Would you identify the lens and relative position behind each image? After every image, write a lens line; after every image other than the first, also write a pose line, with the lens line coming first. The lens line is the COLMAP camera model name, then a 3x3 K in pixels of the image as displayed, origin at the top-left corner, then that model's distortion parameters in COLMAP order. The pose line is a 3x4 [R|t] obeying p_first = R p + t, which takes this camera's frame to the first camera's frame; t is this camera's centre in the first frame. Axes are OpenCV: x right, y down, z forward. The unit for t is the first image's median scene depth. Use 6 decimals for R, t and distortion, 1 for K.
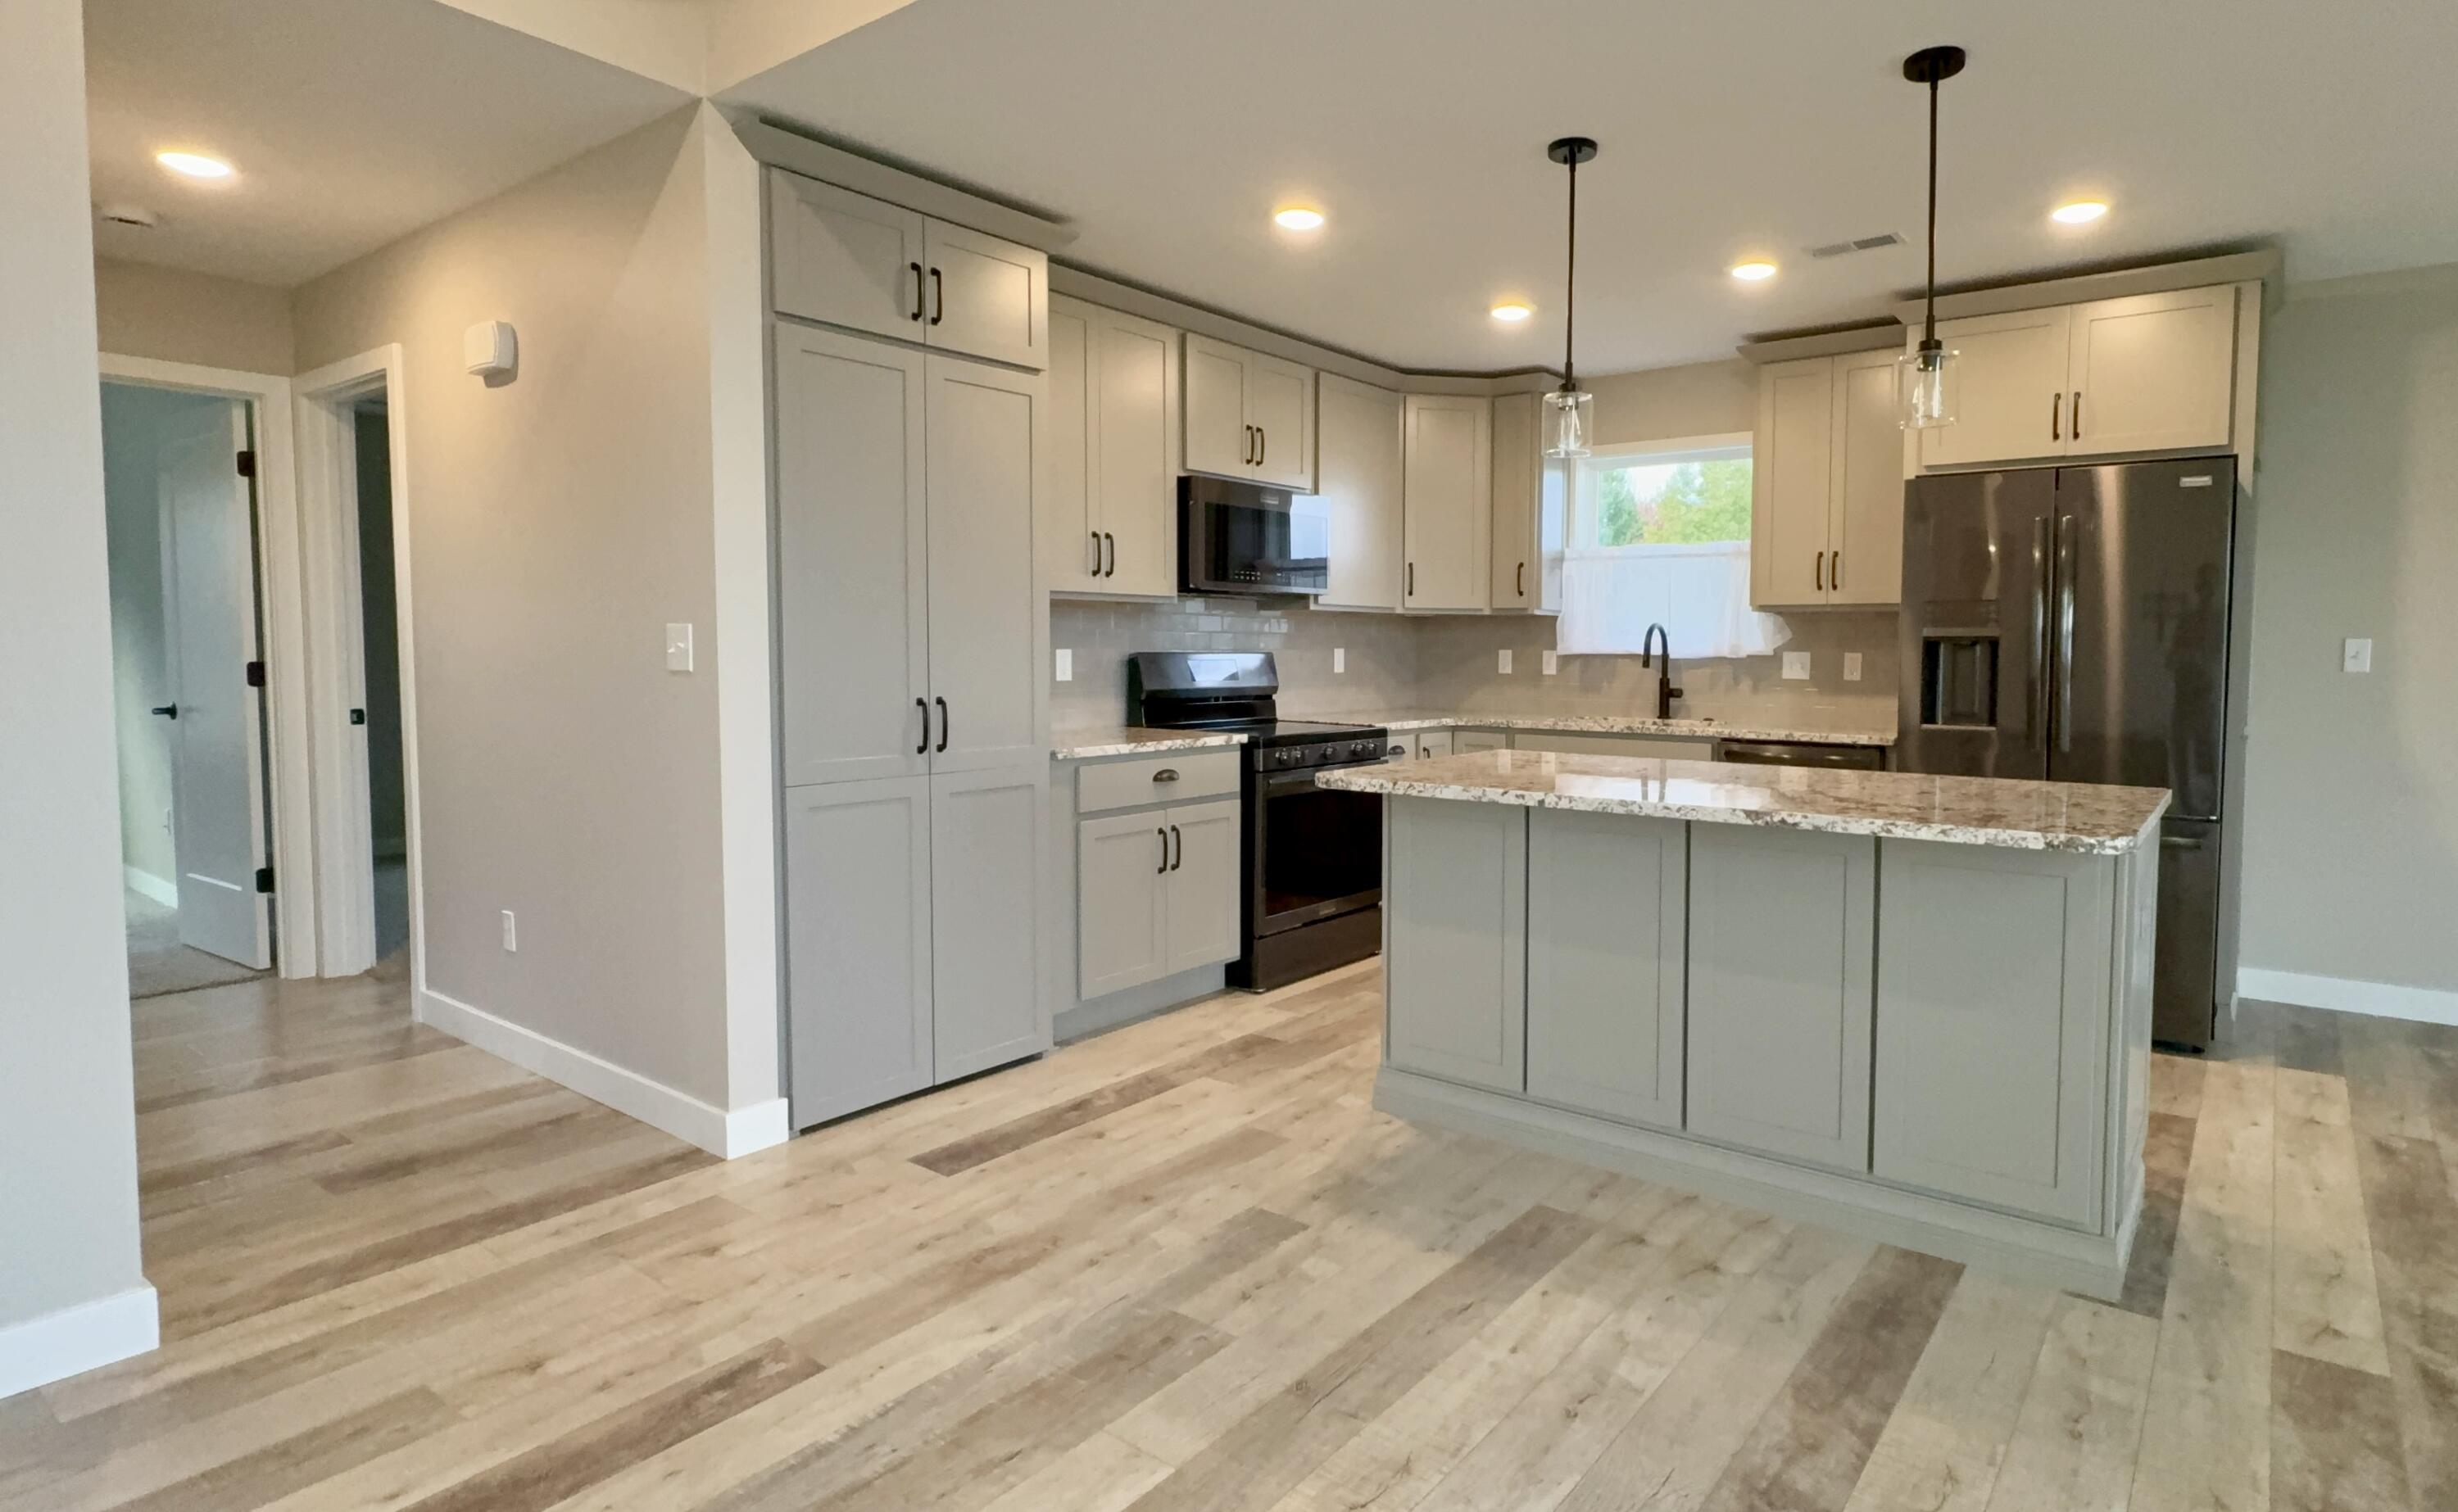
lens RADIAL K [[1261.5, 0, 1412.7], [0, 1261.5, 715.9], [0, 0, 1]] dist [0.001825, 0.001867]
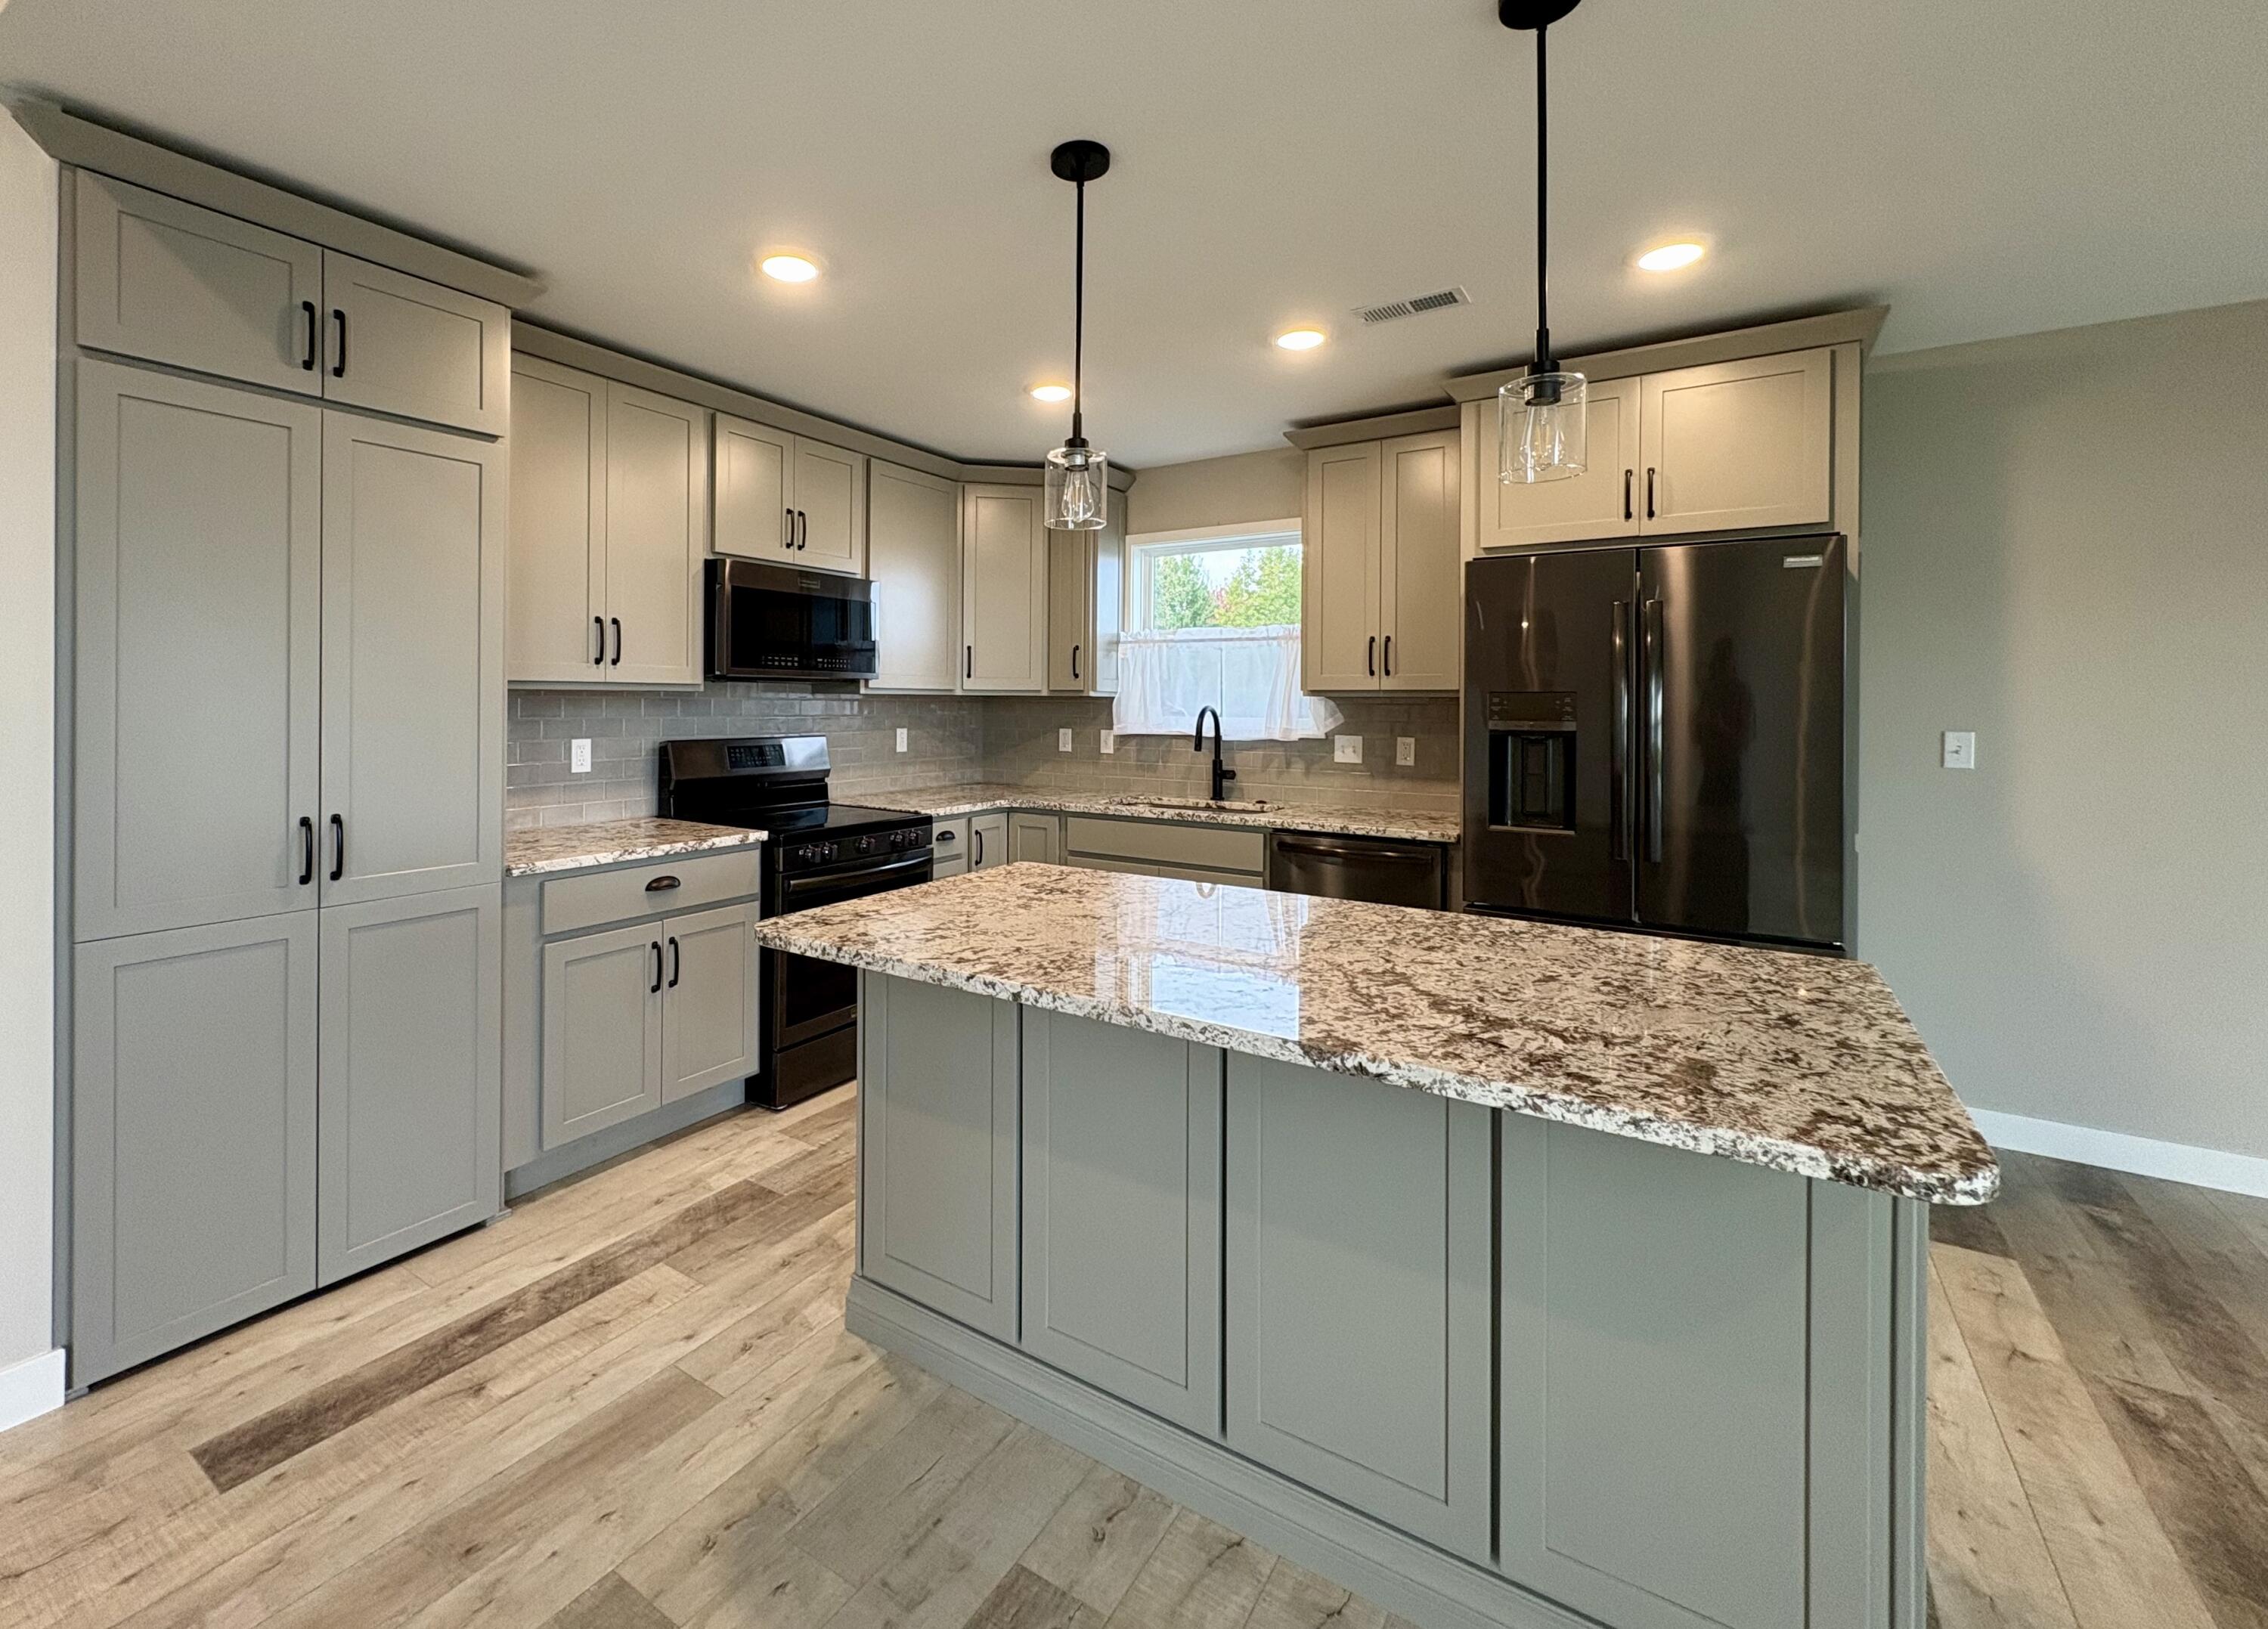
lens RADIAL K [[979.8, 0, 1038.4], [0, 979.8, 702.1], [0, 0, 1]] dist [0.001657, 0.000835]
pose [[1.000000, -0.000166, -0.000253, 0.084559], [0.000152, 0.998506, -0.054648, -0.050045], [0.000262, 0.054648, 0.998506, 0.321468]]
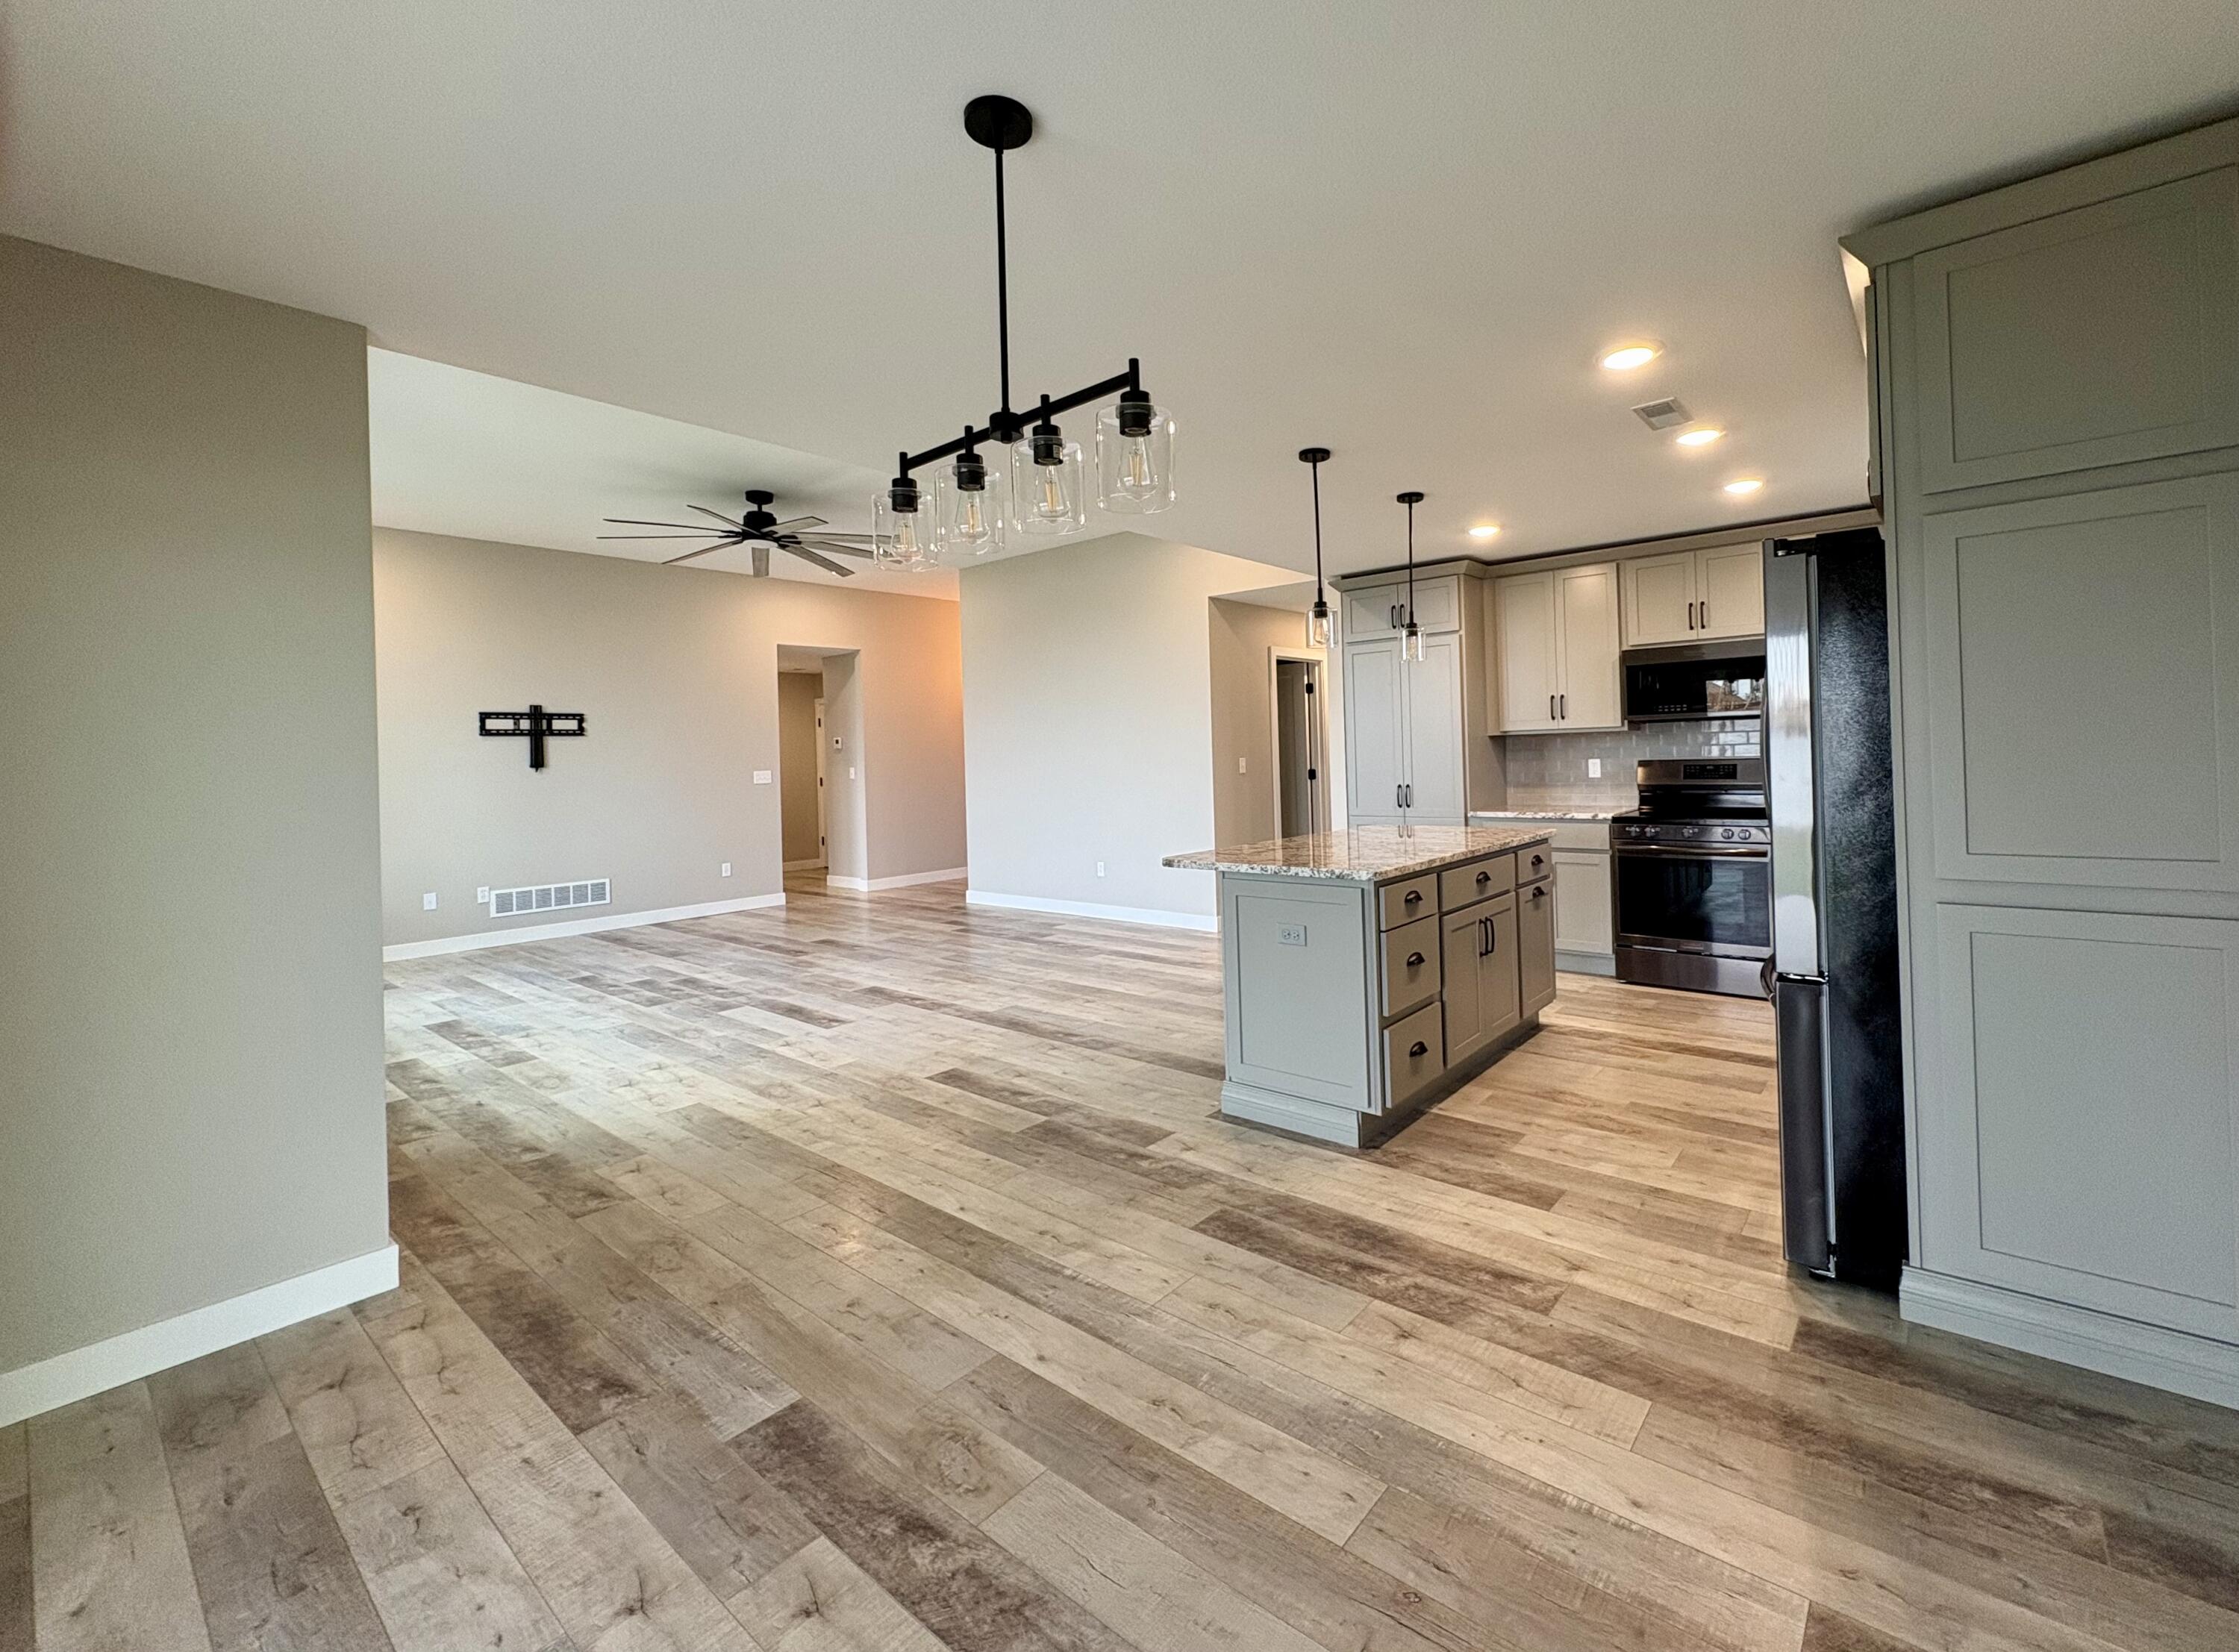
lens RADIAL K [[949.1, 0, 1193.7], [0, 949.1, 747.8], [0, 0, 1]] dist [0.002028, 0.000120]
pose [[-0.073366, -0.012546, -0.997226, 1.307514], [-0.027434, 0.999568, -0.010557, -0.048980], [0.996928, 0.026584, -0.073679, 0.680037]]
